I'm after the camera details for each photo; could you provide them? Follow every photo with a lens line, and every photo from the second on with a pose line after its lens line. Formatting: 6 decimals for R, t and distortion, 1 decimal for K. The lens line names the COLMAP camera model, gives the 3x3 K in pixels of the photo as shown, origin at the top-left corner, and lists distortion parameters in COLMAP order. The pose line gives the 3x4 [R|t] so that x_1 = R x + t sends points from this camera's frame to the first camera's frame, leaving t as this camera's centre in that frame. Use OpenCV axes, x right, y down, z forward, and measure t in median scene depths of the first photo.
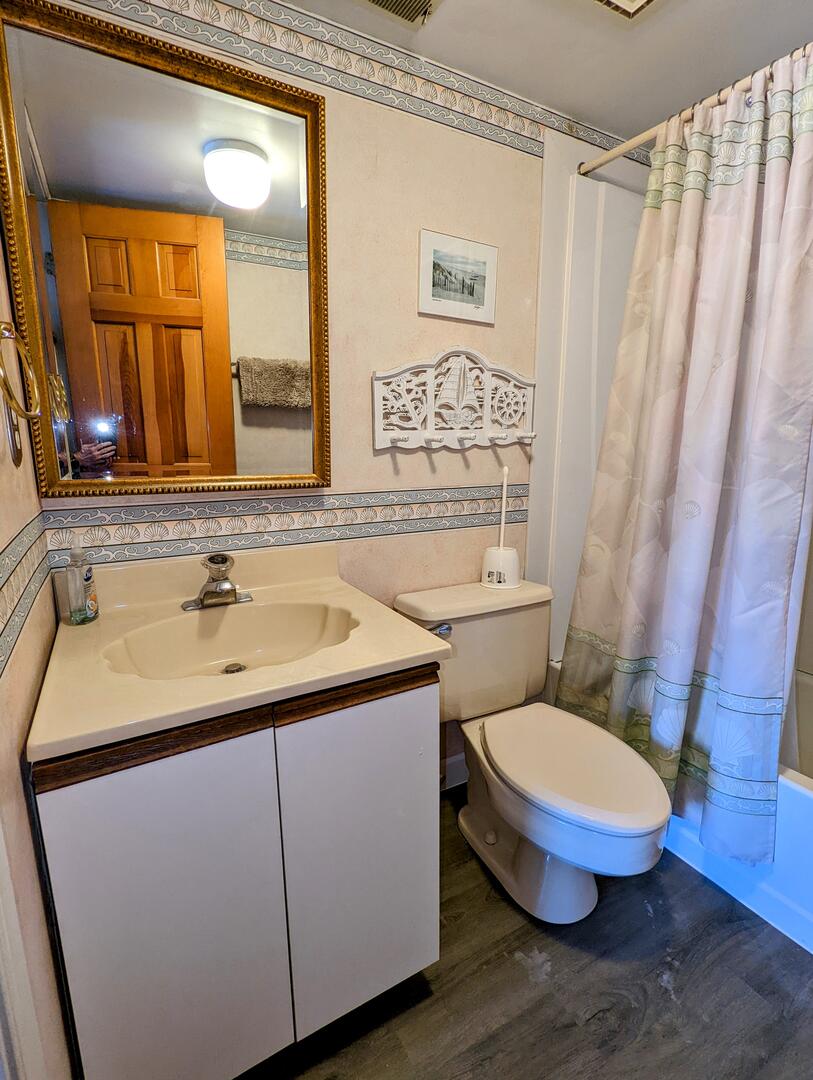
lens RADIAL K [[513.1, 0, 398.7], [0, 513.1, 540.5], [0, 0, 1]] dist [-0.000631, -0.000138]
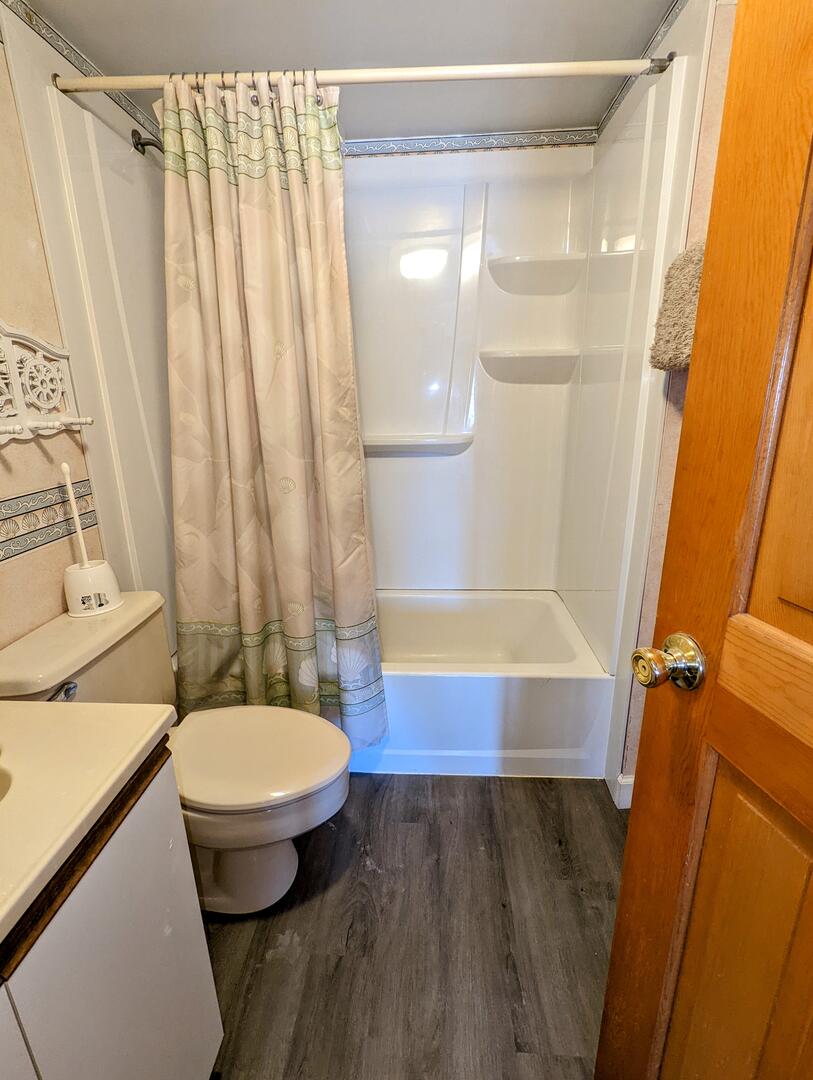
lens RADIAL K [[513.1, 0, 402.3], [0, 513.1, 543.1], [0, 0, 1]] dist [-0.000631, -0.000138]
pose [[0.546759, -0.247985, 0.799723, -0.169613], [0.180524, 0.967584, 0.176615, -0.072106], [-0.817597, 0.047804, 0.573803, 0.134084]]
